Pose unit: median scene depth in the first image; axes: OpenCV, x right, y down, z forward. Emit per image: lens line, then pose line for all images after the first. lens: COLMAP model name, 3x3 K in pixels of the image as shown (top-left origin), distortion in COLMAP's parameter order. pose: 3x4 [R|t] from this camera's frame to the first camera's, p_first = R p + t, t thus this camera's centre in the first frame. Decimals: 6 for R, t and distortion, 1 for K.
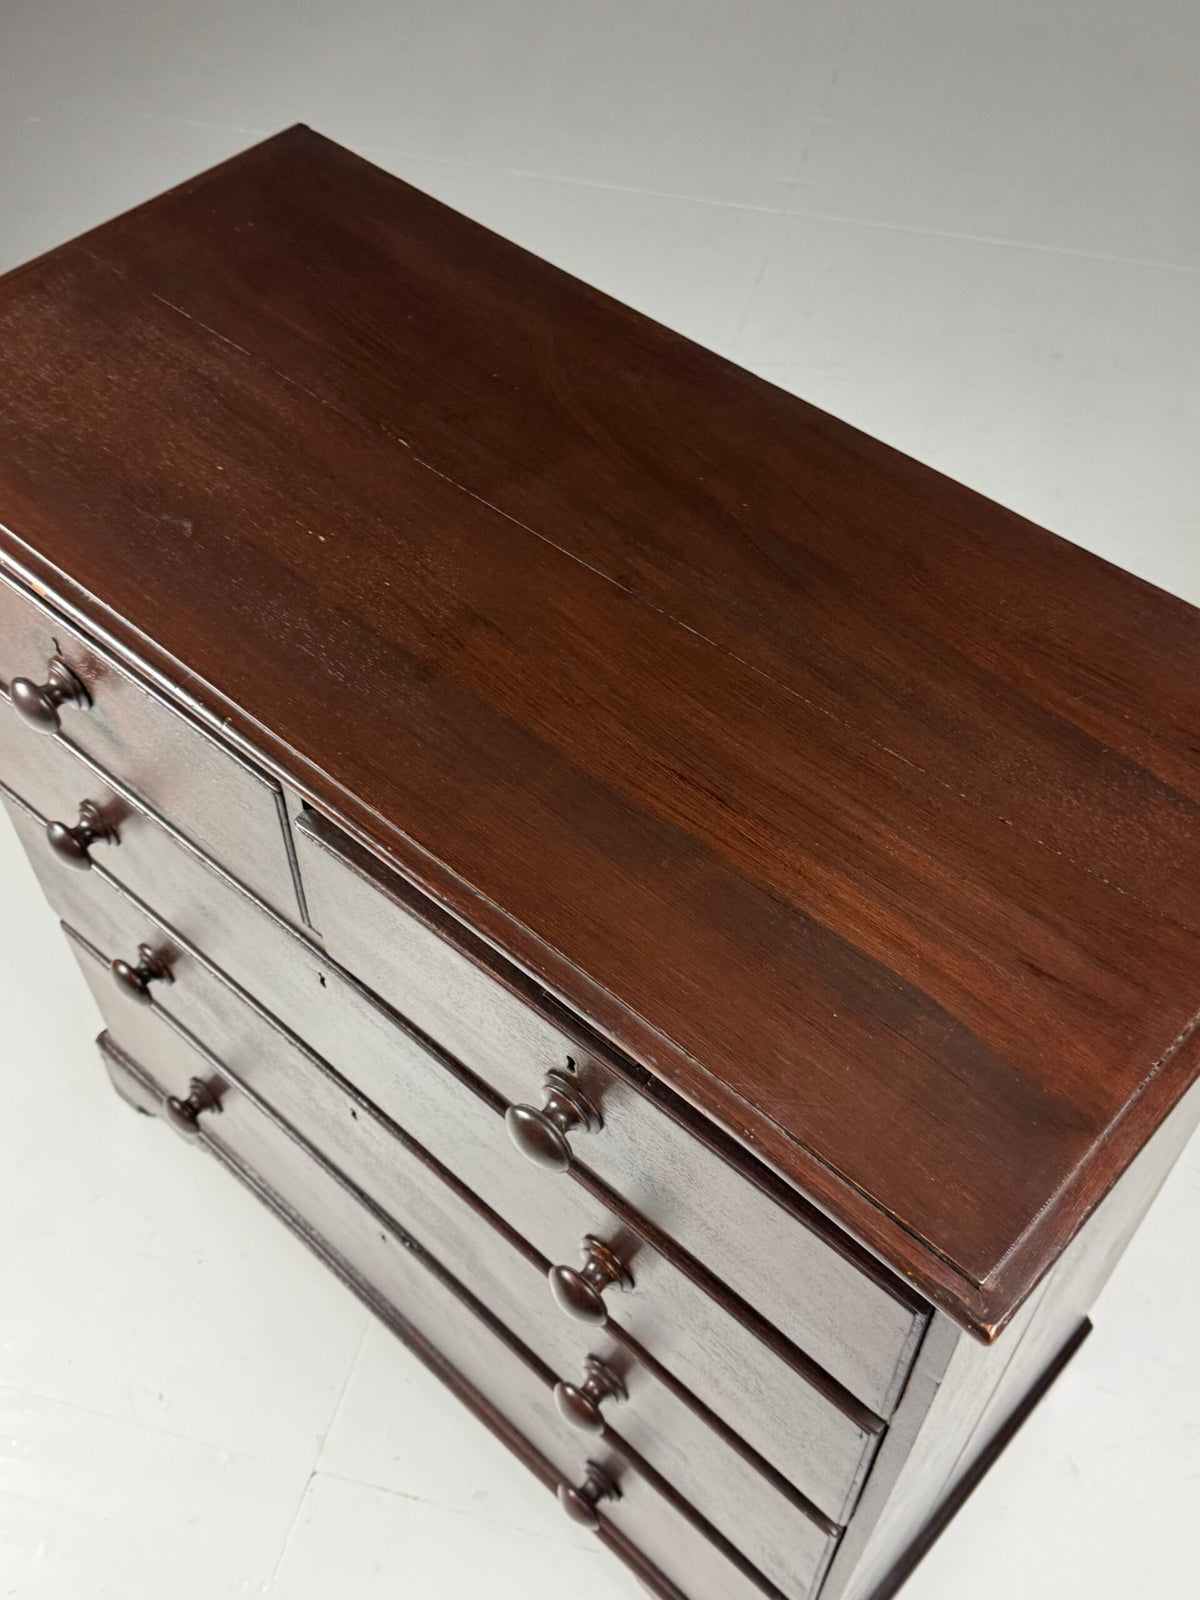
lens RADIAL K [[1639.0, 0, 613.3], [0, 1639.0, 806.3], [0, 0, 1]] dist [0.117545, 0.000000]
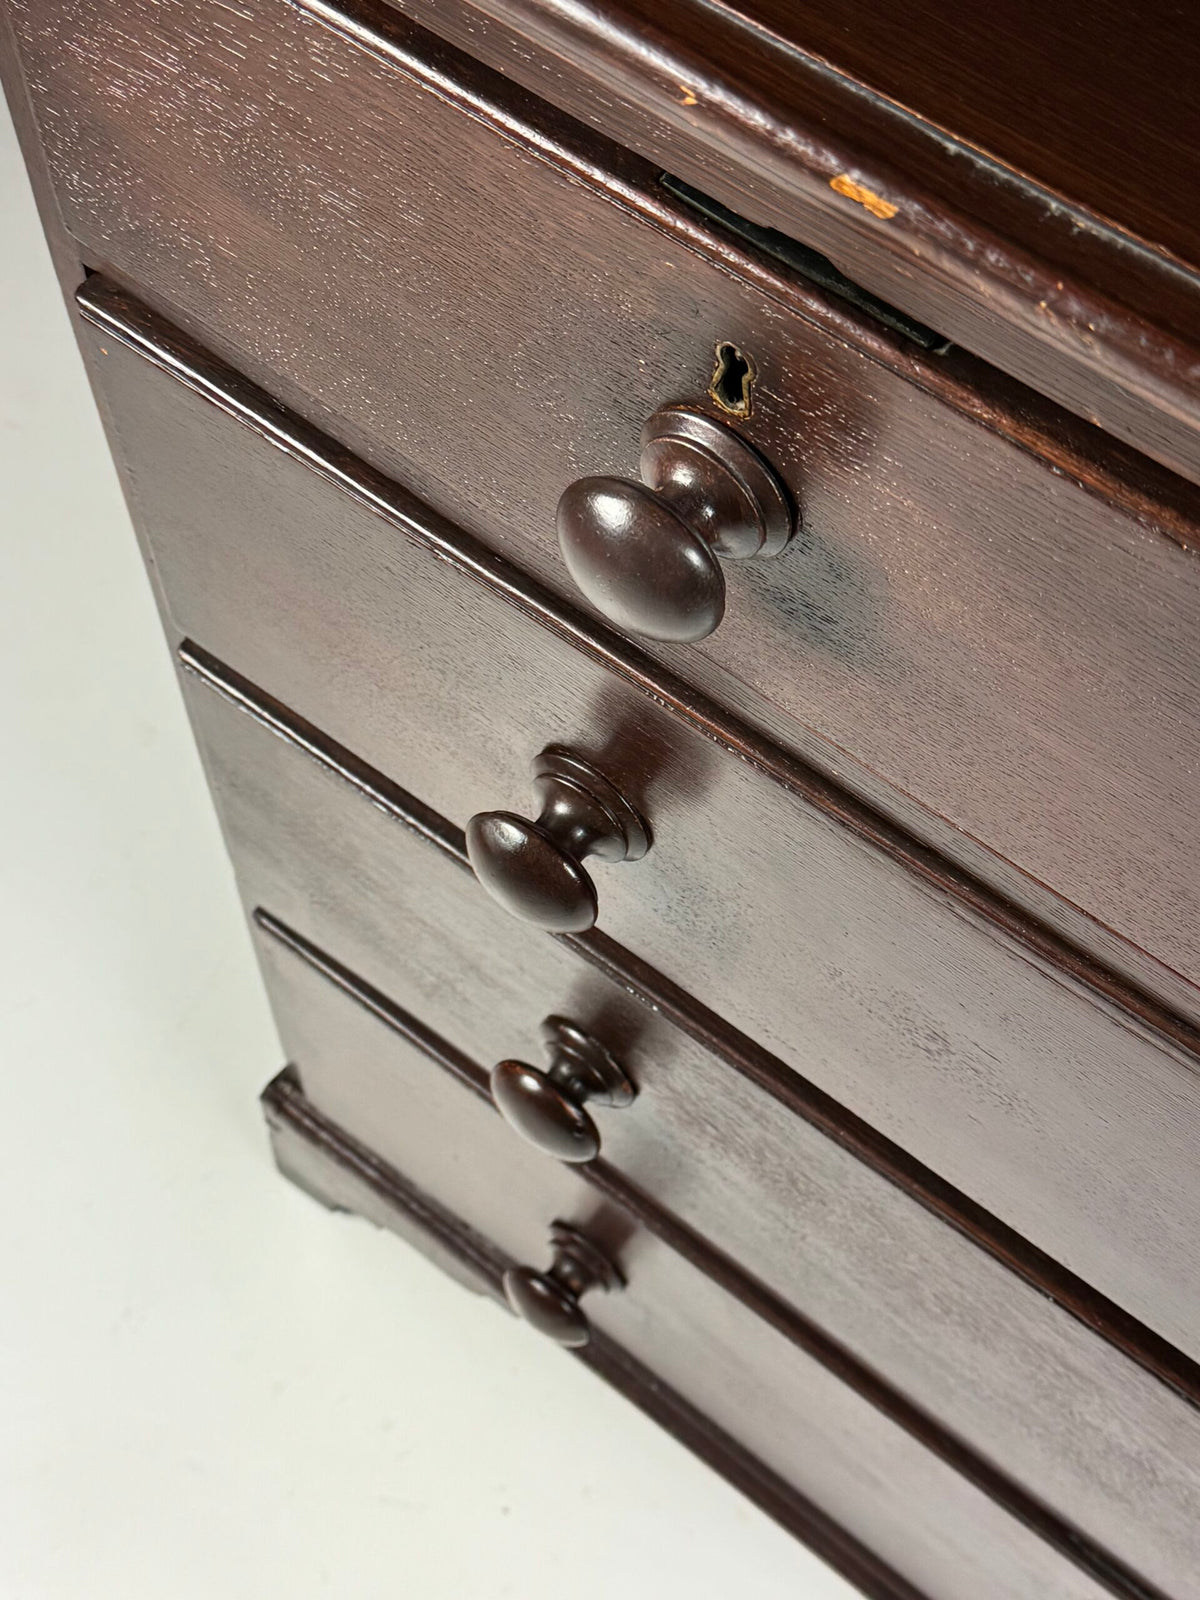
lens RADIAL K [[2256.6, 0, 606.3], [0, 2256.6, 840.2], [0, 0, 1]] dist [0.123966, 0.000000]
pose [[0.997832, -0.050989, 0.041603, -0.410935], [0.042528, 0.982074, 0.183636, -0.096751], [-0.050221, -0.181468, 0.982114, 0.604844]]
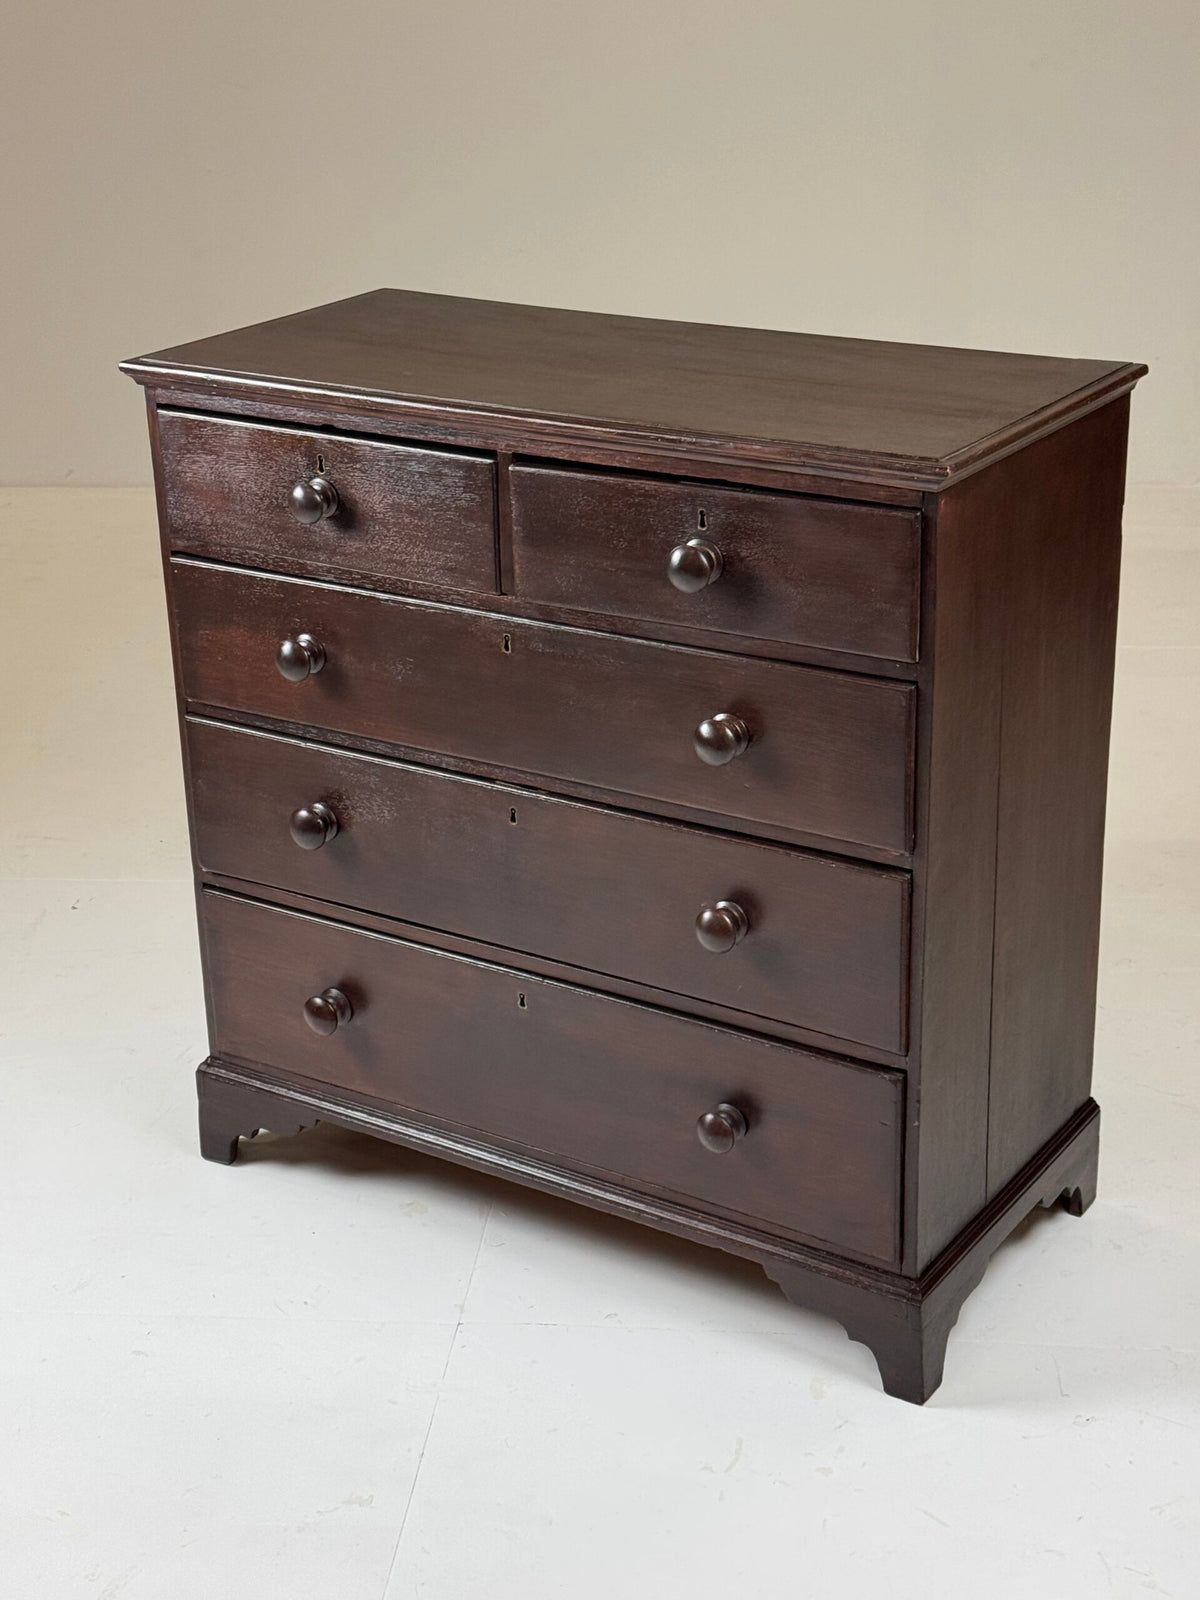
lens RADIAL K [[2487.0, 0, 618.4], [0, 2487.0, 788.9], [0, 0, 1]] dist [0.163994, 0.000000]
pose [[0.984343, -0.088832, 0.152242, -0.481331], [0.152667, 0.861375, -0.484485, 1.482174], [-0.088100, 0.500142, 0.861450, -0.999353]]
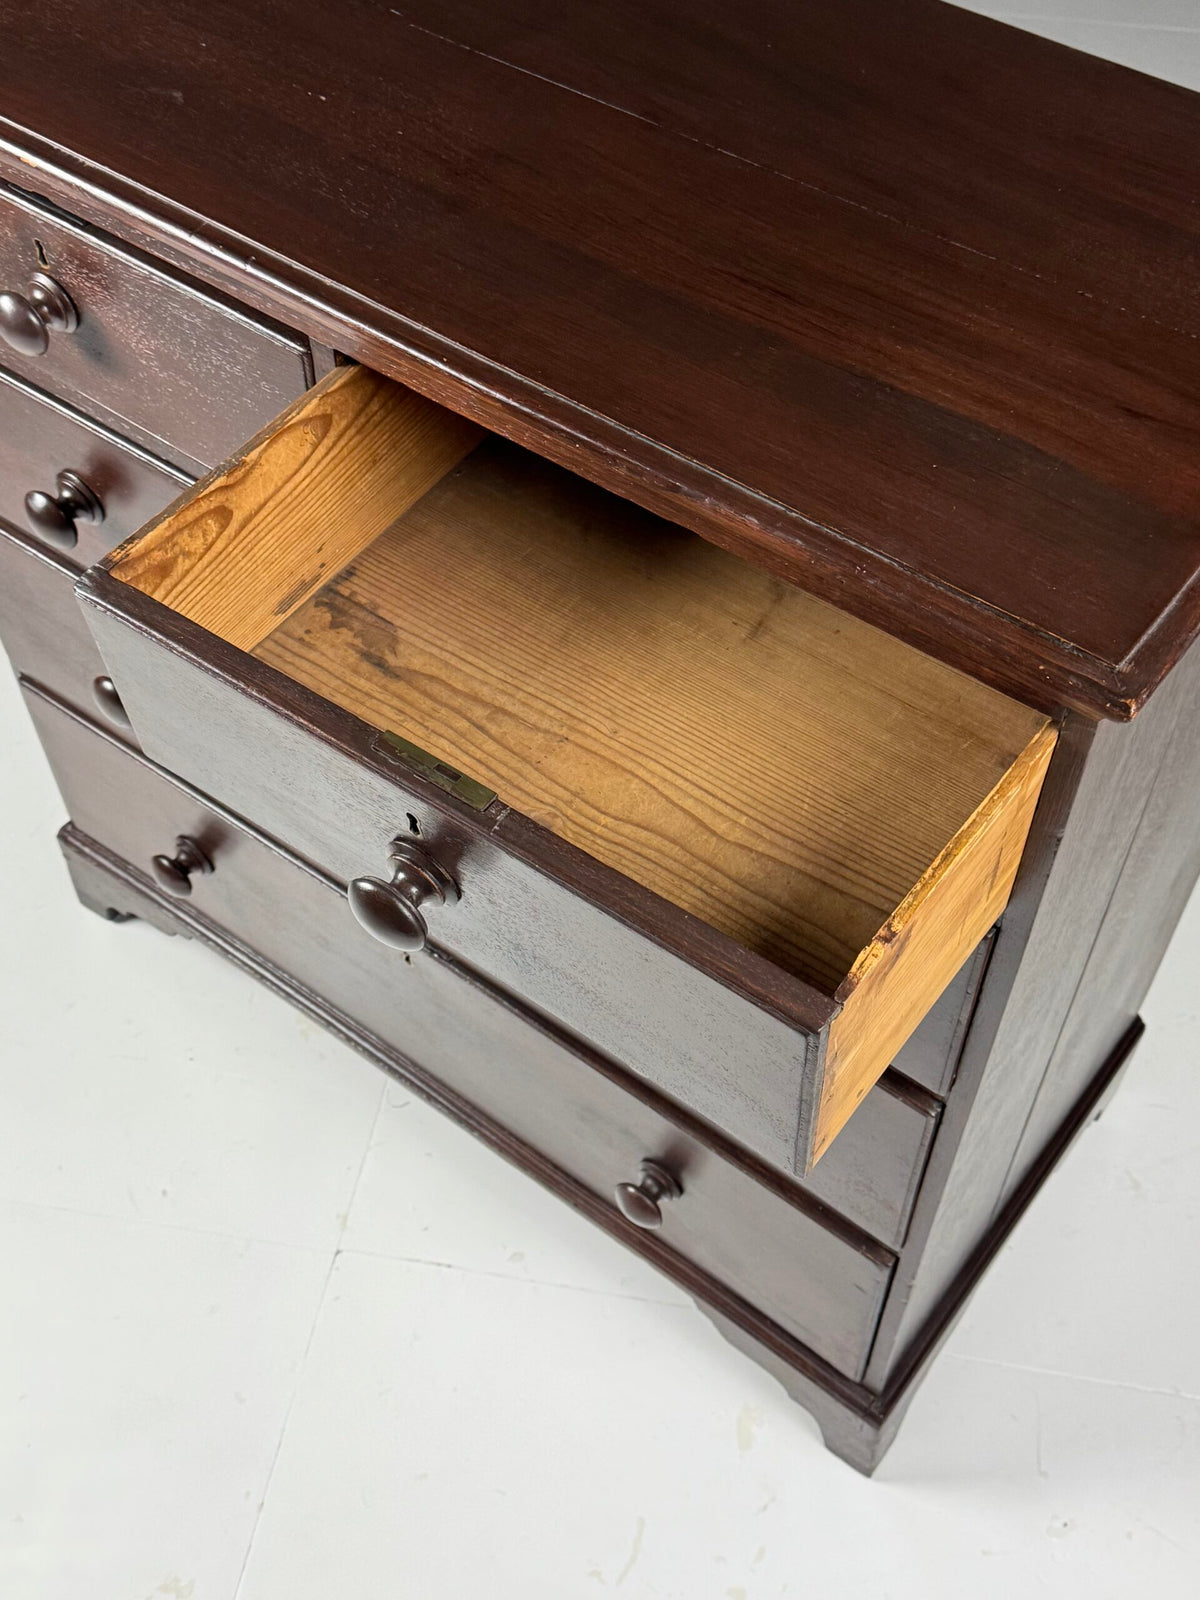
lens RADIAL K [[1798.0, 0, 598.9], [0, 1798.0, 796.1], [0, 0, 1]] dist [0.101394, 0.000000]
pose [[0.996207, -0.073737, 0.046194, -0.100223], [0.073649, 0.997278, 0.003610, 0.244186], [-0.046335, -0.000194, 0.998926, -0.038953]]
